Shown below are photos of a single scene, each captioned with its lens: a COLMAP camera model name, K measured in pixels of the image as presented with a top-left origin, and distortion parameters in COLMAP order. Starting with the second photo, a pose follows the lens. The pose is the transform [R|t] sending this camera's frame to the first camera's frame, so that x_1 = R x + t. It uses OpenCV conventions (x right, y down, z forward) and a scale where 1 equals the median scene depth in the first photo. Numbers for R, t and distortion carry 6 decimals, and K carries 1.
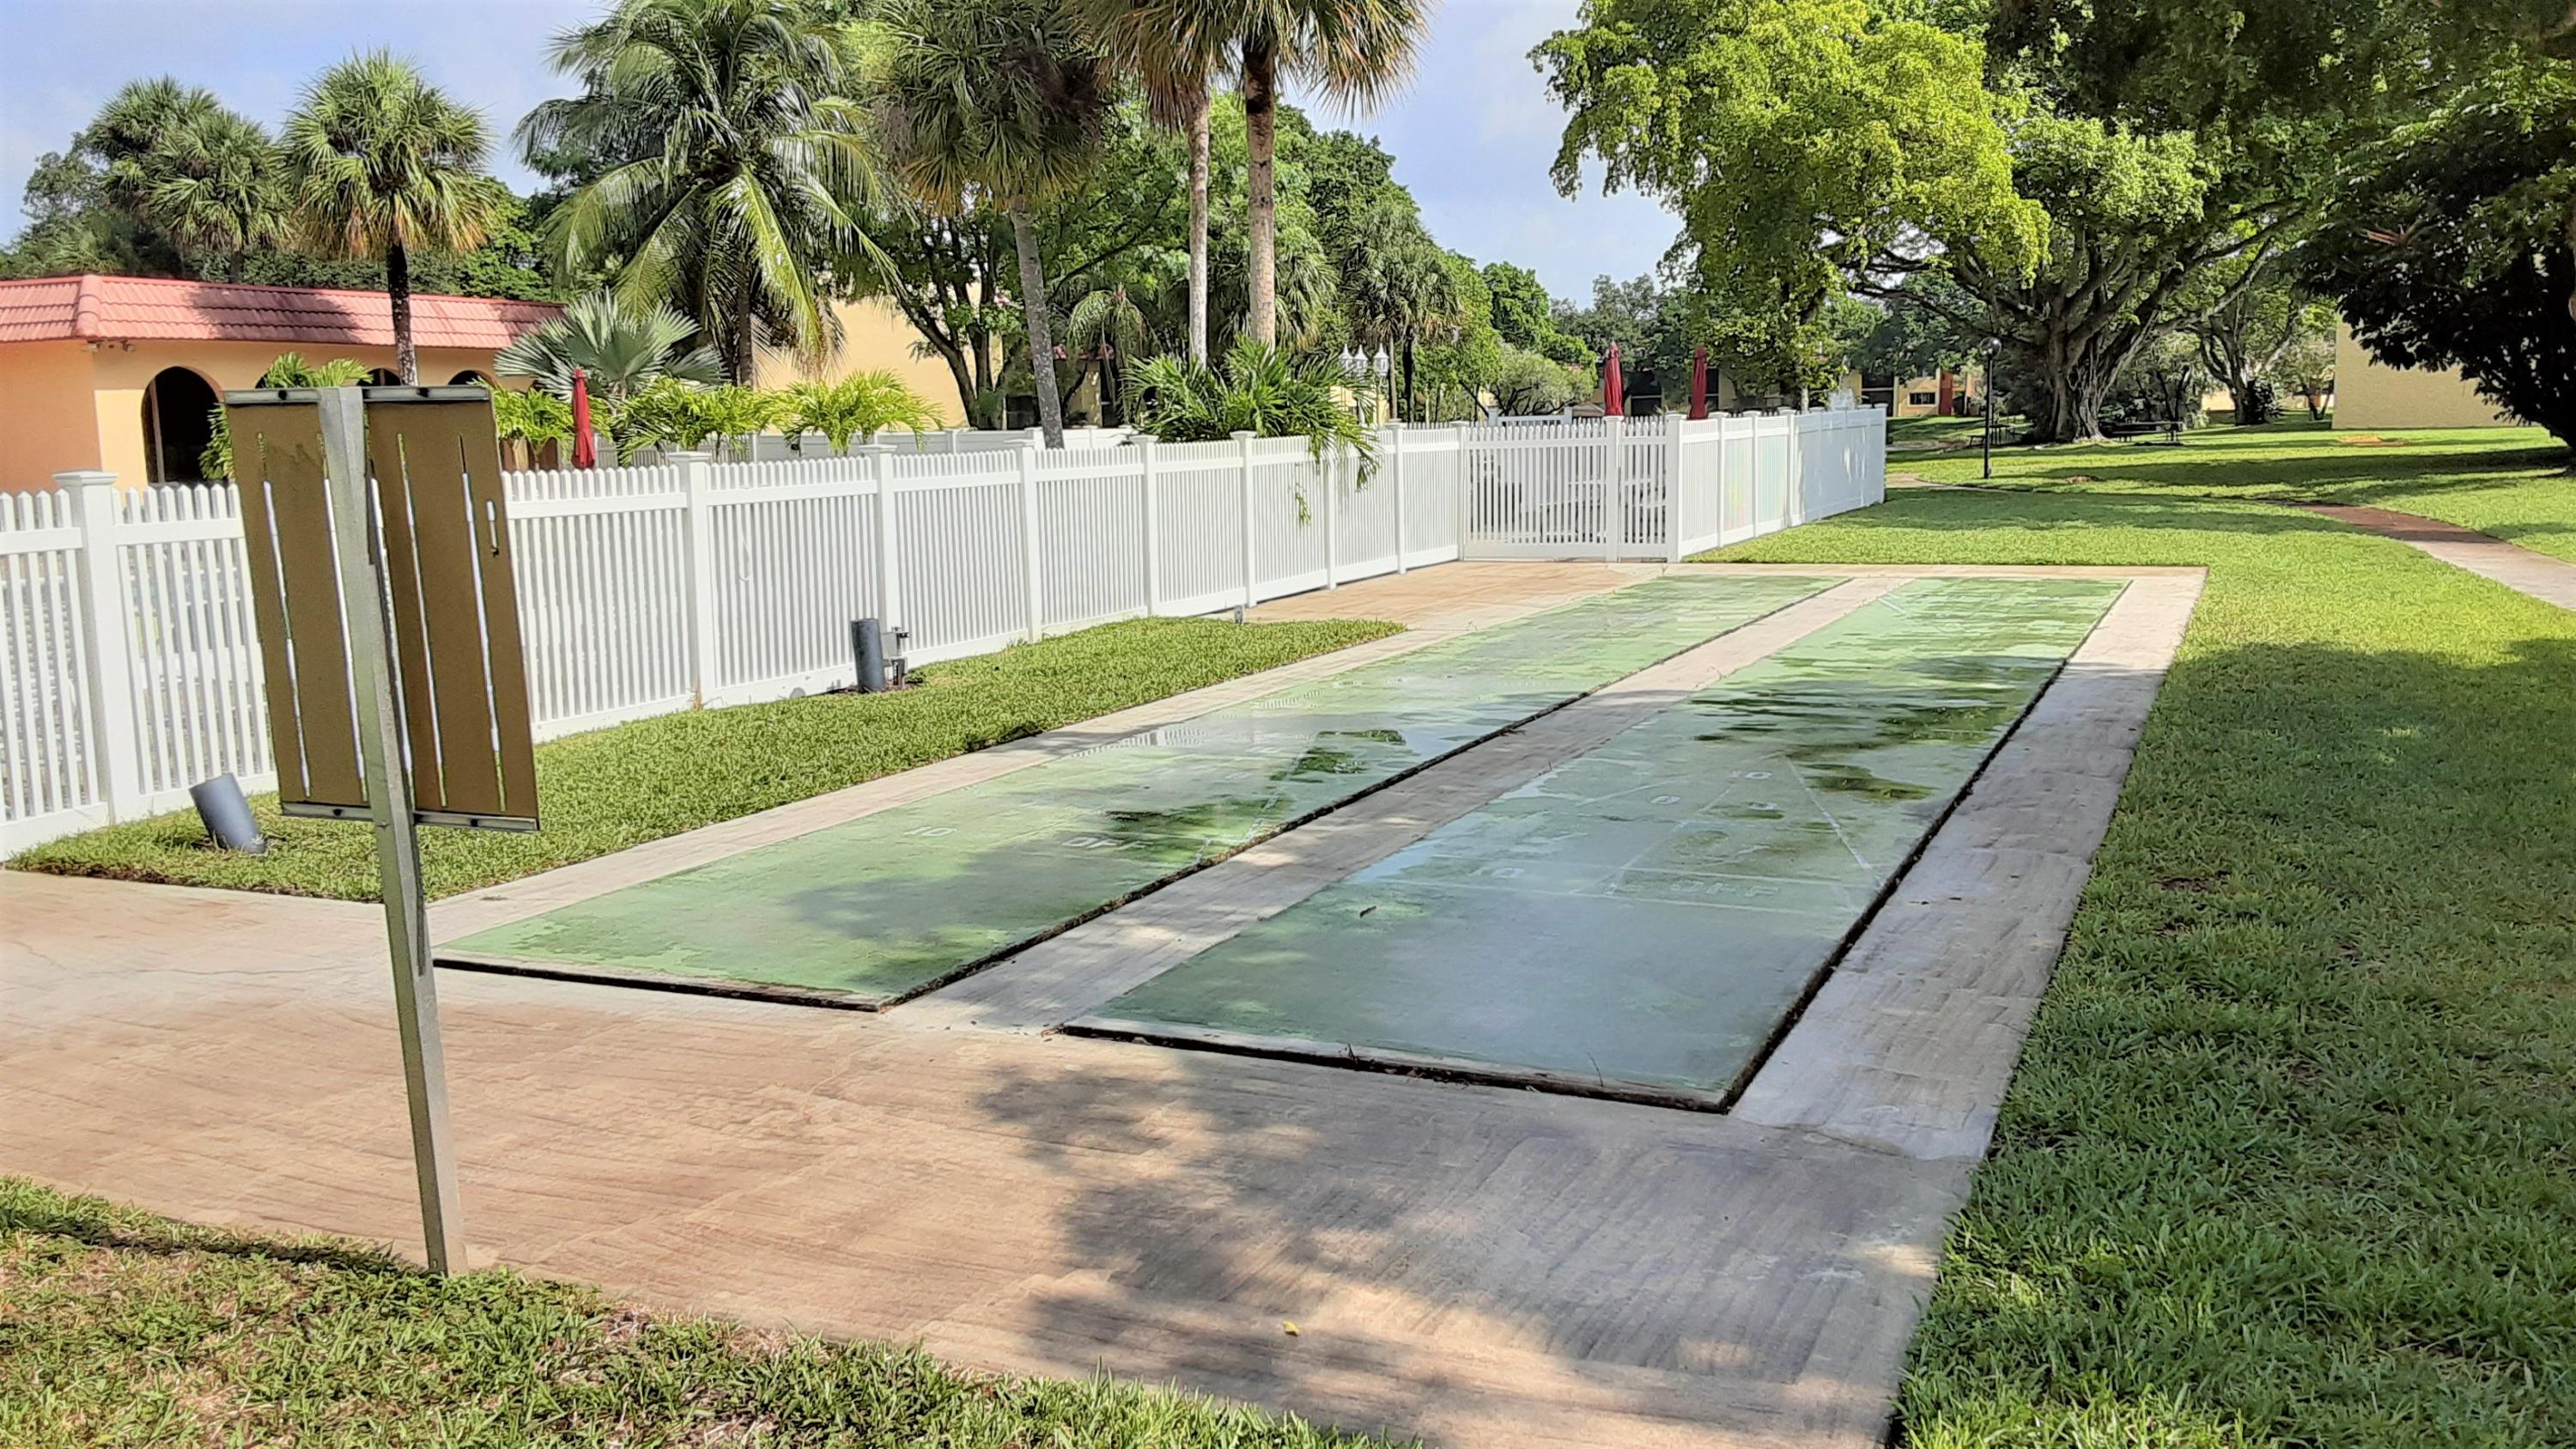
lens RADIAL K [[2069.6, 0, 1283.6], [0, 2069.6, 720.5], [0, 0, 1]] dist [0.103322, -0.151935]
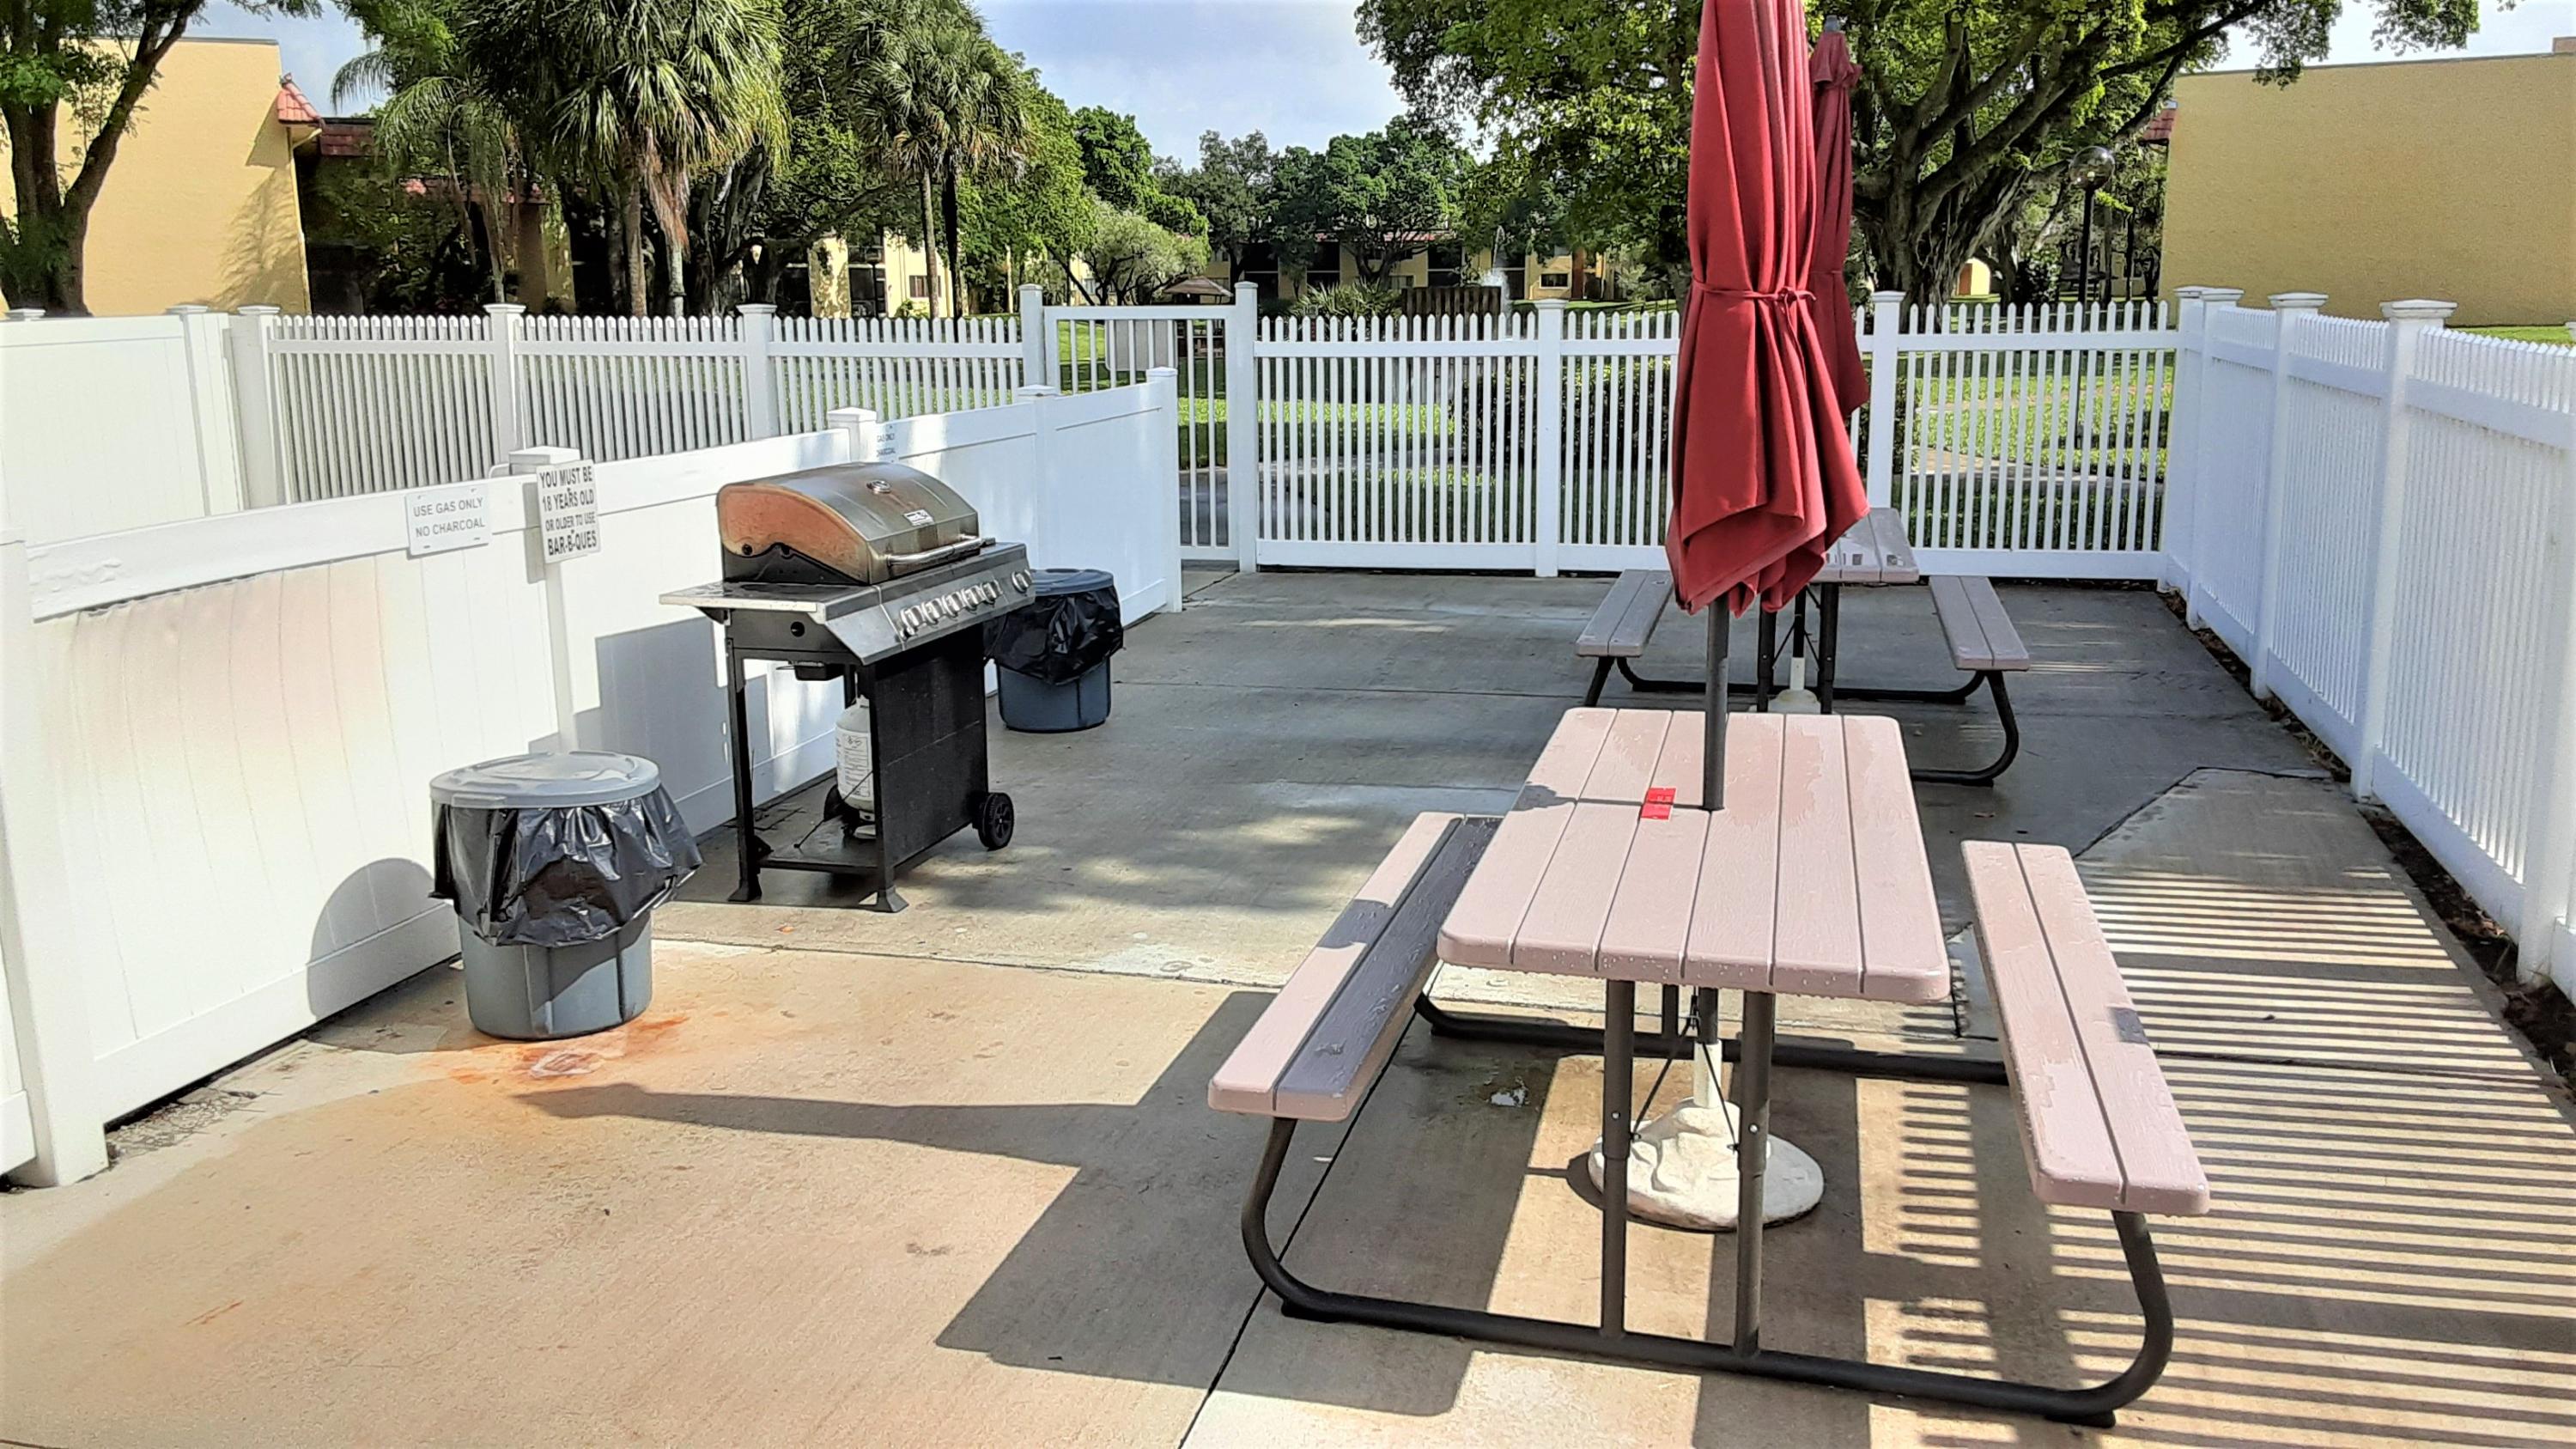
lens RADIAL K [[2069.6, 0, 1287.7], [0, 2069.6, 726.4], [0, 0, 1]] dist [0.103322, -0.151935]
pose [[0.981913, -0.026081, 0.187528, 0.018516], [0.014556, 0.997934, 0.062570, -0.024116], [-0.188773, -0.058709, 0.980264, 0.160742]]
